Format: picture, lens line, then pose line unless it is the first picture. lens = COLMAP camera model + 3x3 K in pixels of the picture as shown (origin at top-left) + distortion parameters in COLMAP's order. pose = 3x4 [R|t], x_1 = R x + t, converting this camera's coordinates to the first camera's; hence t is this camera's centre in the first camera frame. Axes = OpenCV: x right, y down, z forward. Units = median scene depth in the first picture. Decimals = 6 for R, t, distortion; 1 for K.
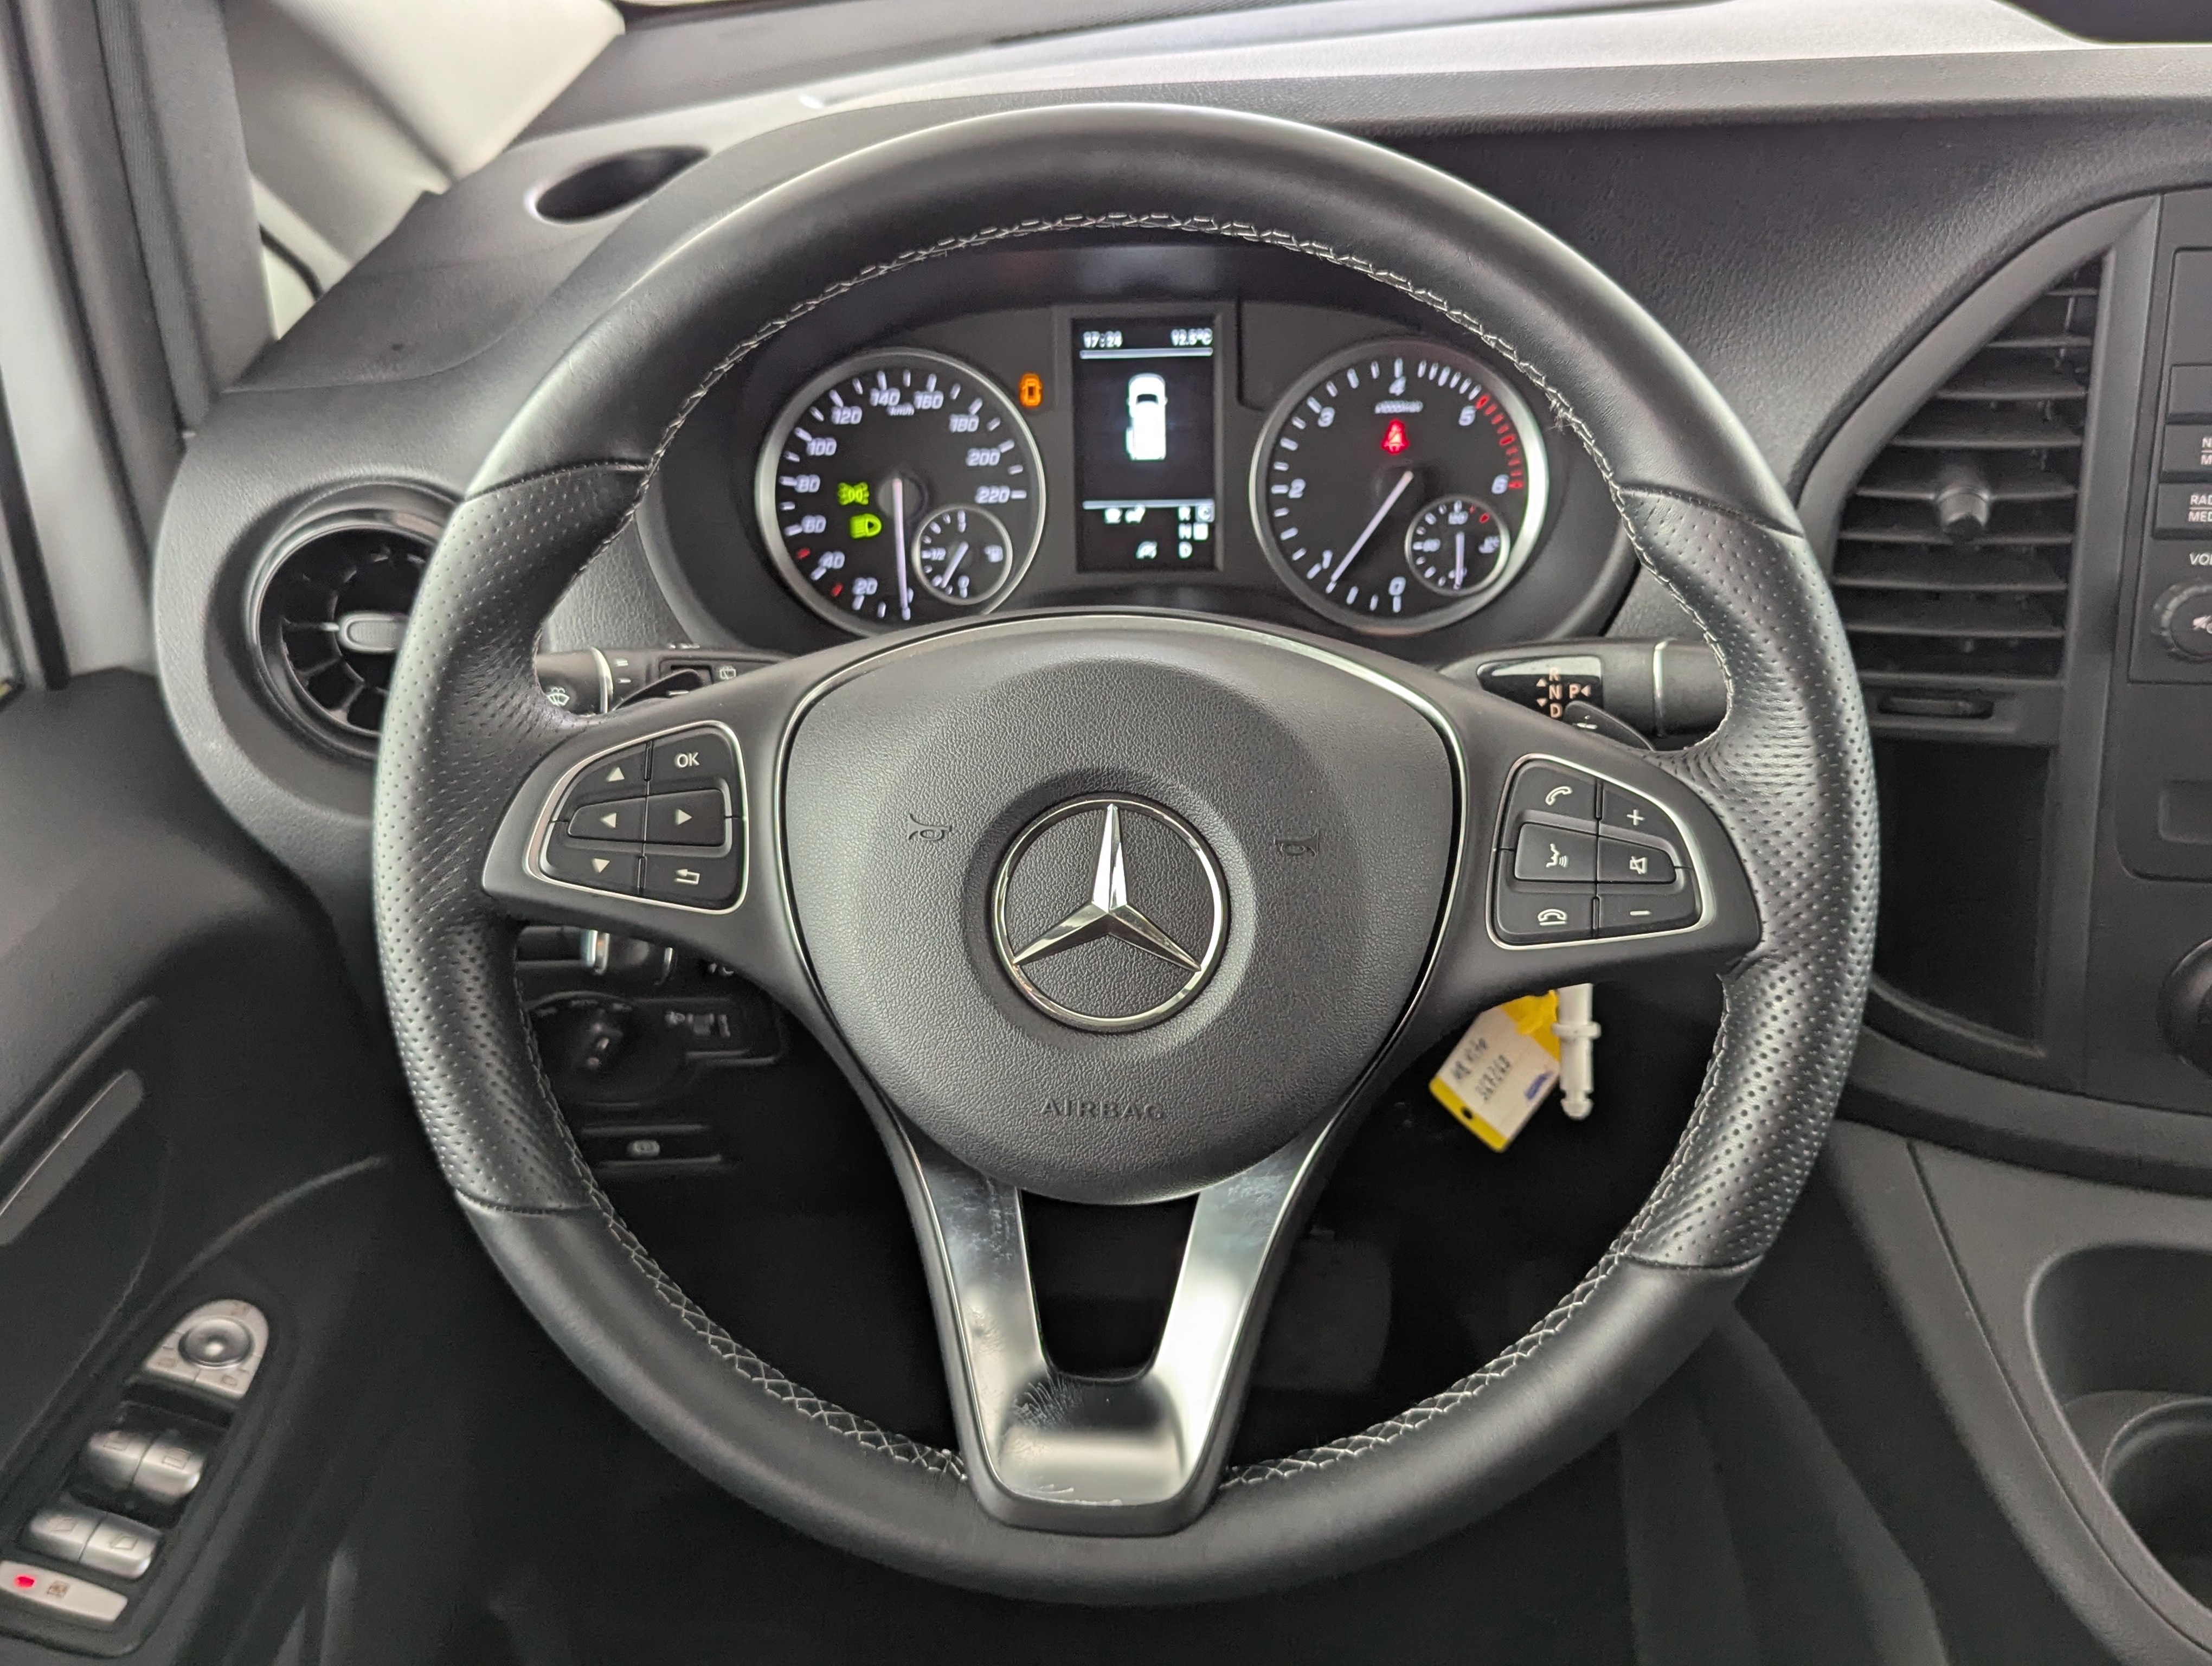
lens RADIAL K [[2027.1, 0, 1110.6], [0, 2027.1, 828.0], [0, 0, 1]] dist [0.015098, 0.000000]
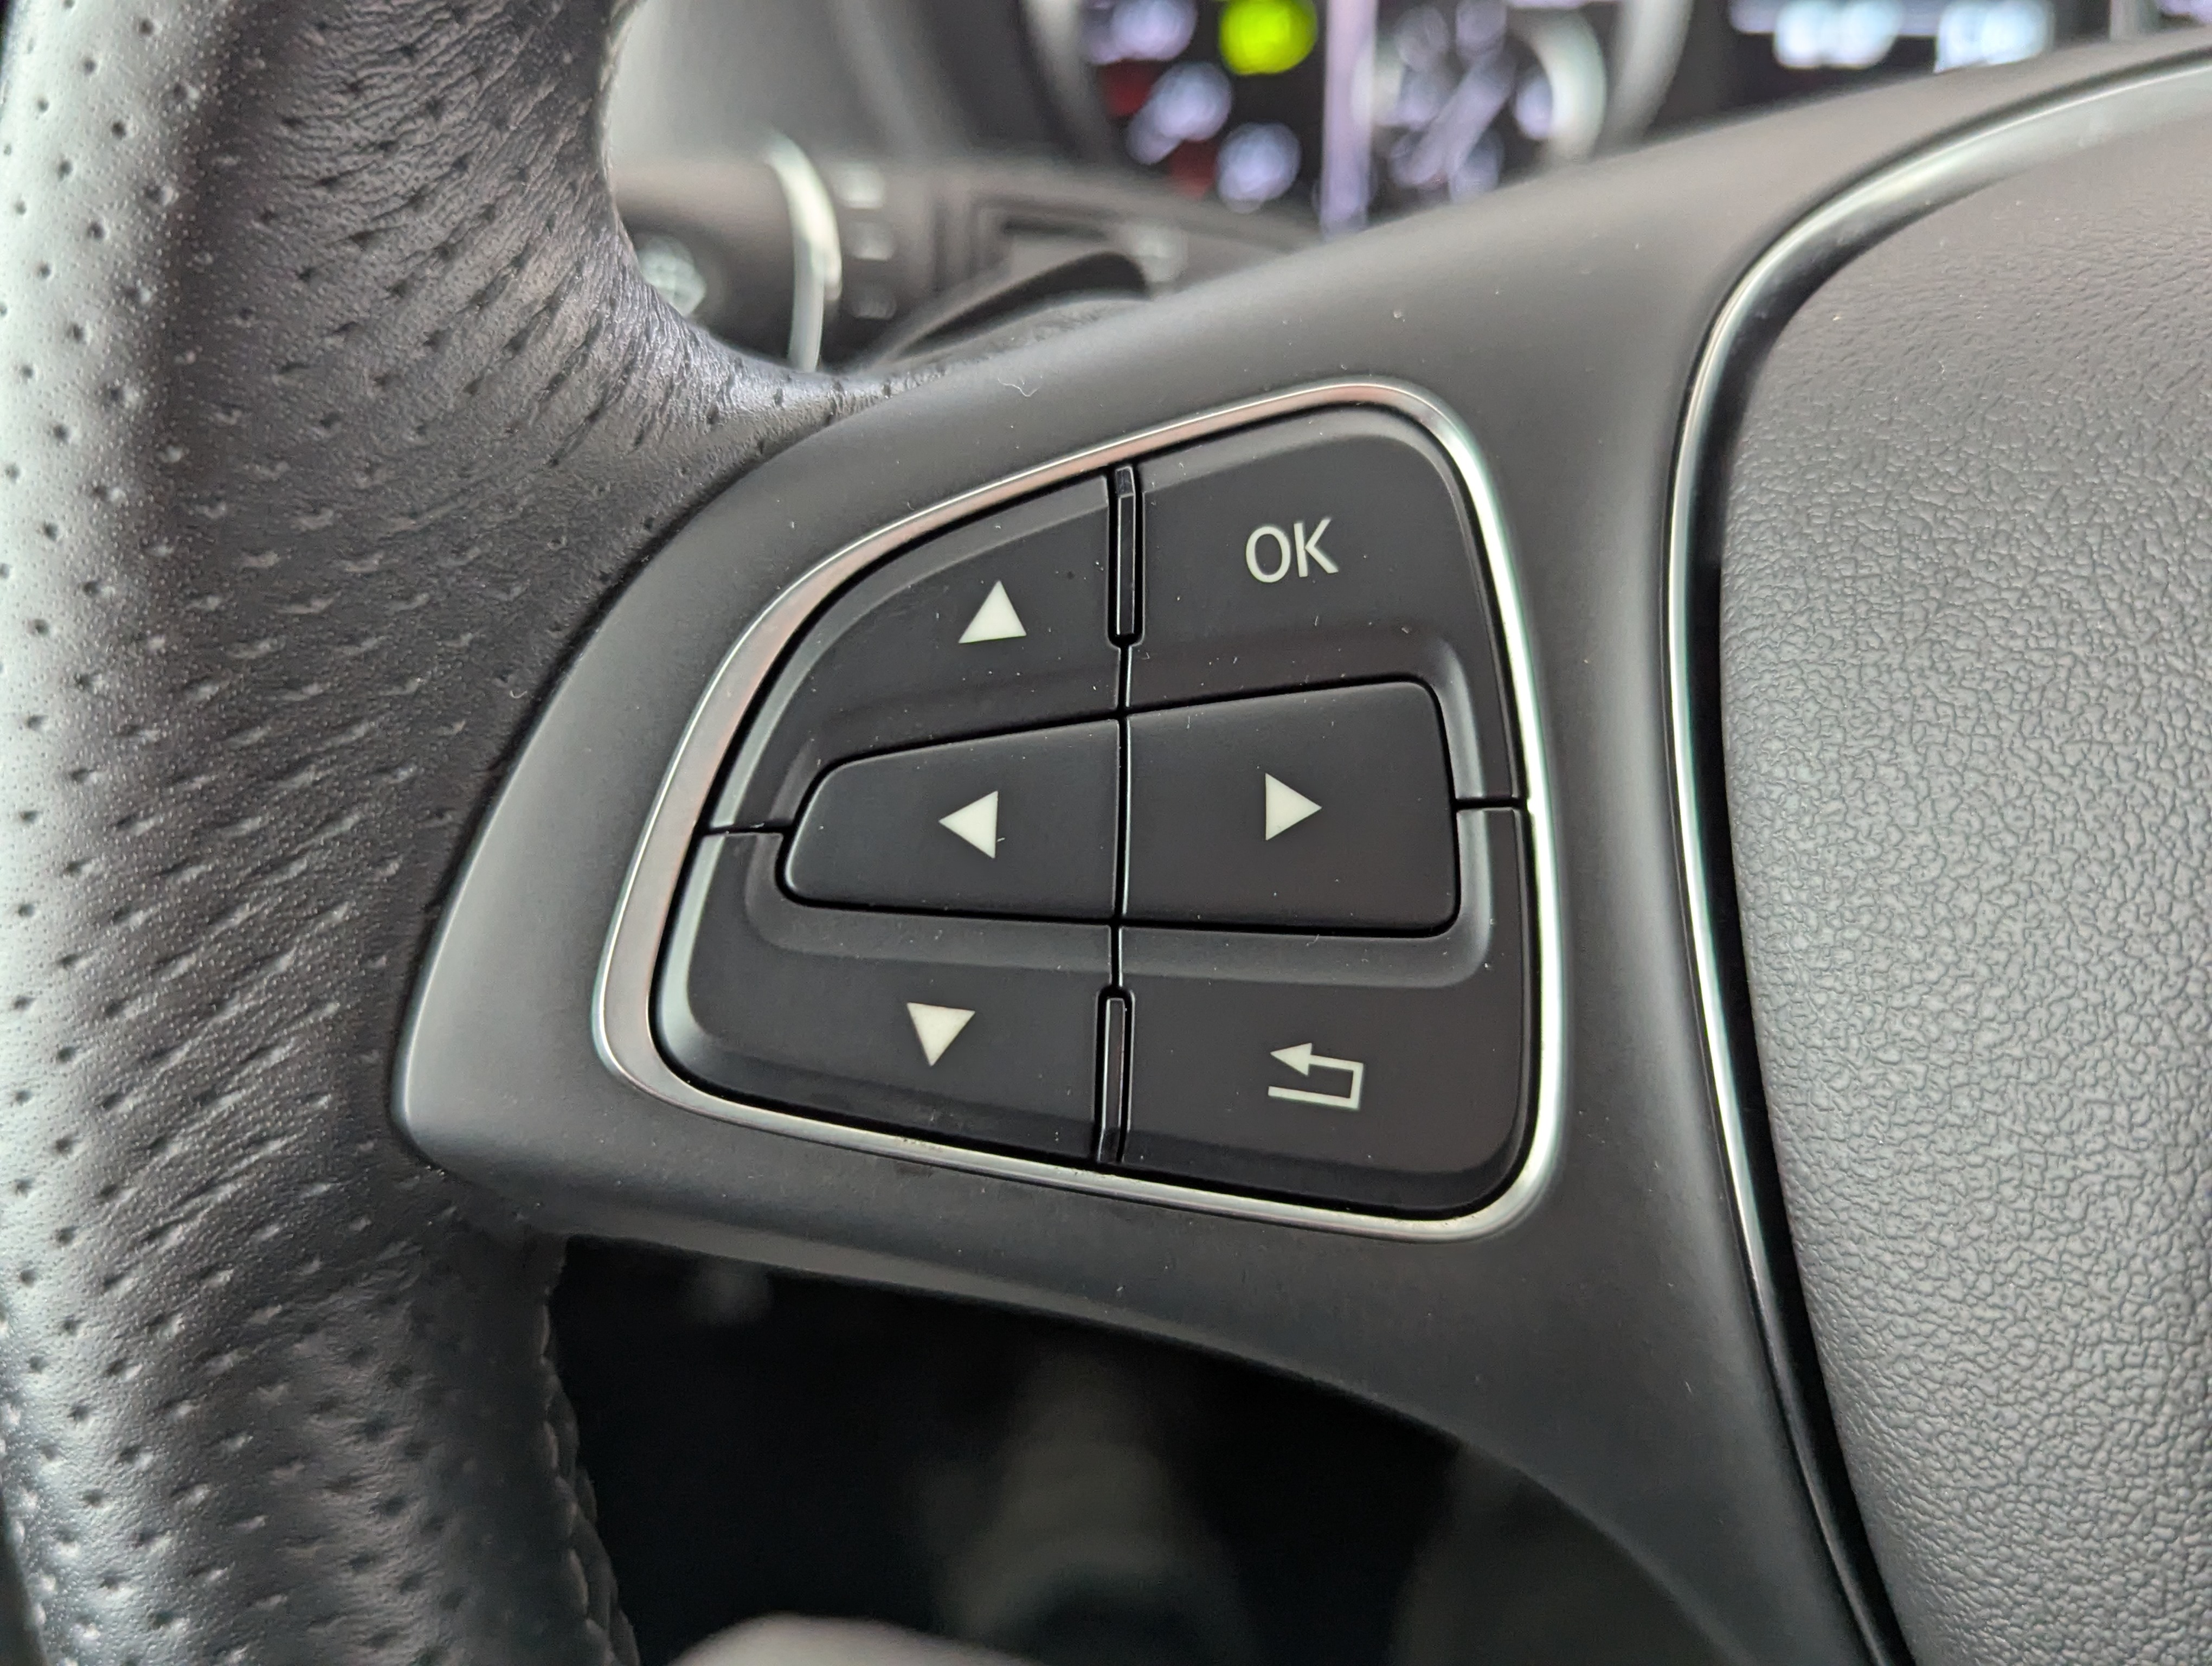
lens RADIAL K [[2027.1, 0, 1112.7], [0, 2027.1, 823.3], [0, 0, 1]] dist [0.015098, 0.000000]
pose [[0.999910, 0.009990, -0.008910, -0.152136], [-0.008941, 0.993787, 0.110941, -0.018901], [0.009963, -0.110851, 0.993787, 0.516754]]
